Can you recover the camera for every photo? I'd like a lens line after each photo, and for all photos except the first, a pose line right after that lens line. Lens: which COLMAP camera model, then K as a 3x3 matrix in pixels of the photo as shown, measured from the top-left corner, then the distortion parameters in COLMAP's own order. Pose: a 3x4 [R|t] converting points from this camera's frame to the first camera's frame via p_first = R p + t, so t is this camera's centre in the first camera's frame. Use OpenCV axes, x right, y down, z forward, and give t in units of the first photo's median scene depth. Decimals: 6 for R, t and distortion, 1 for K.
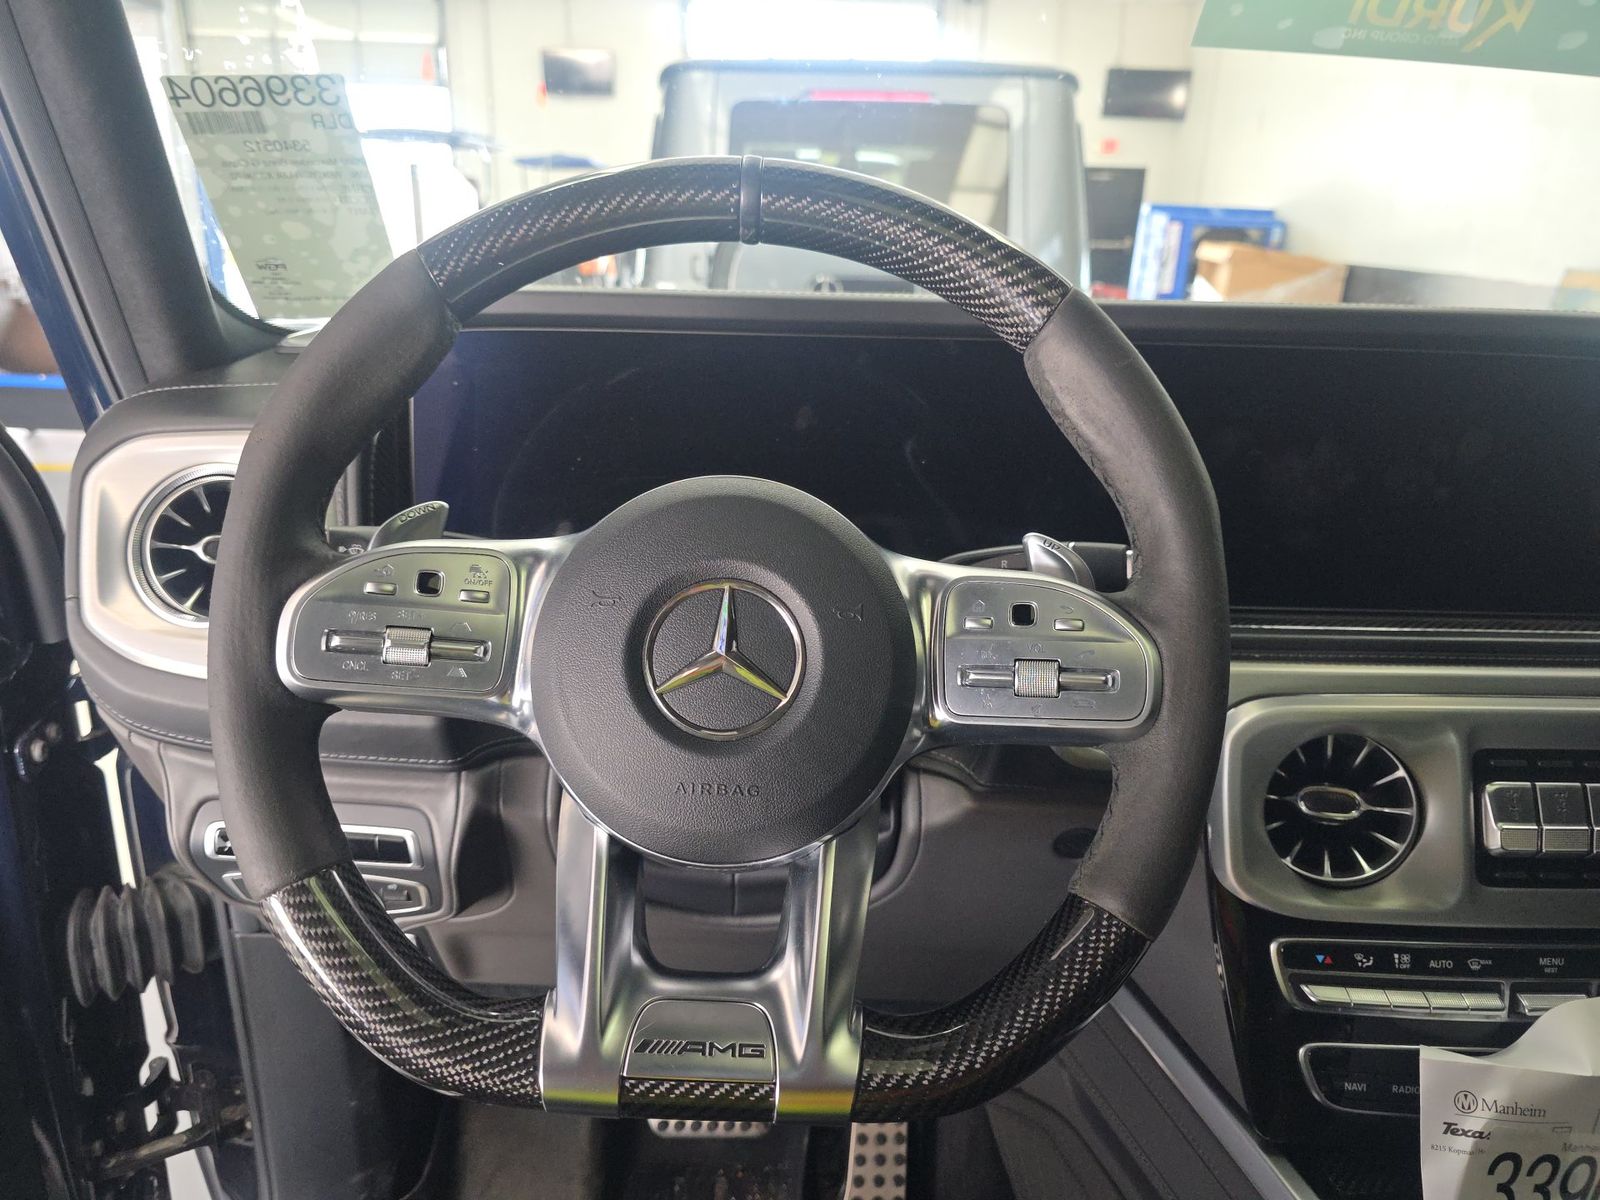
lens RADIAL K [[1075.4, 0, 800.3], [0, 1075.4, 600.7], [0, 0, 1]] dist [0.015028, -0.005314]
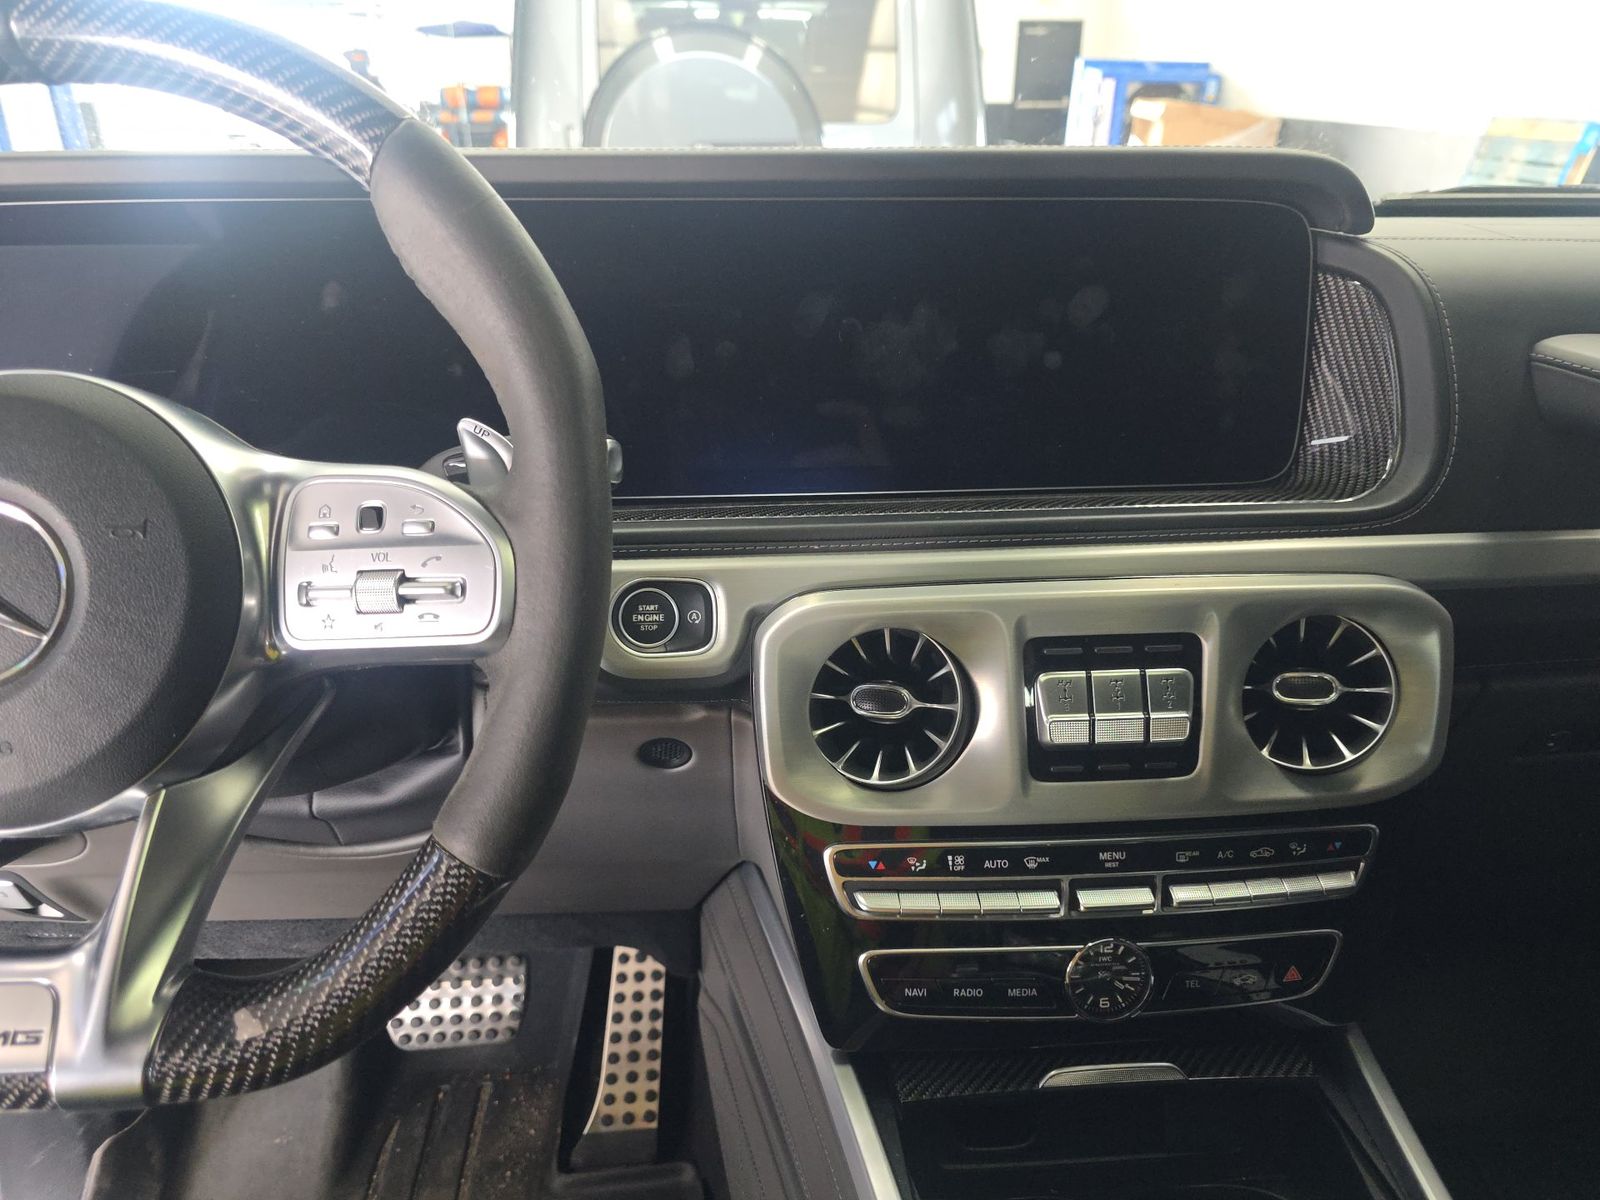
lens RADIAL K [[1075.4, 0, 798.8], [0, 1075.4, 599.5], [0, 0, 1]] dist [0.015028, -0.005314]
pose [[0.998713, -0.042567, 0.027561, 0.397967], [0.039509, 0.993865, 0.103306, 0.002081], [-0.031789, -0.102085, 0.994268, 0.091793]]
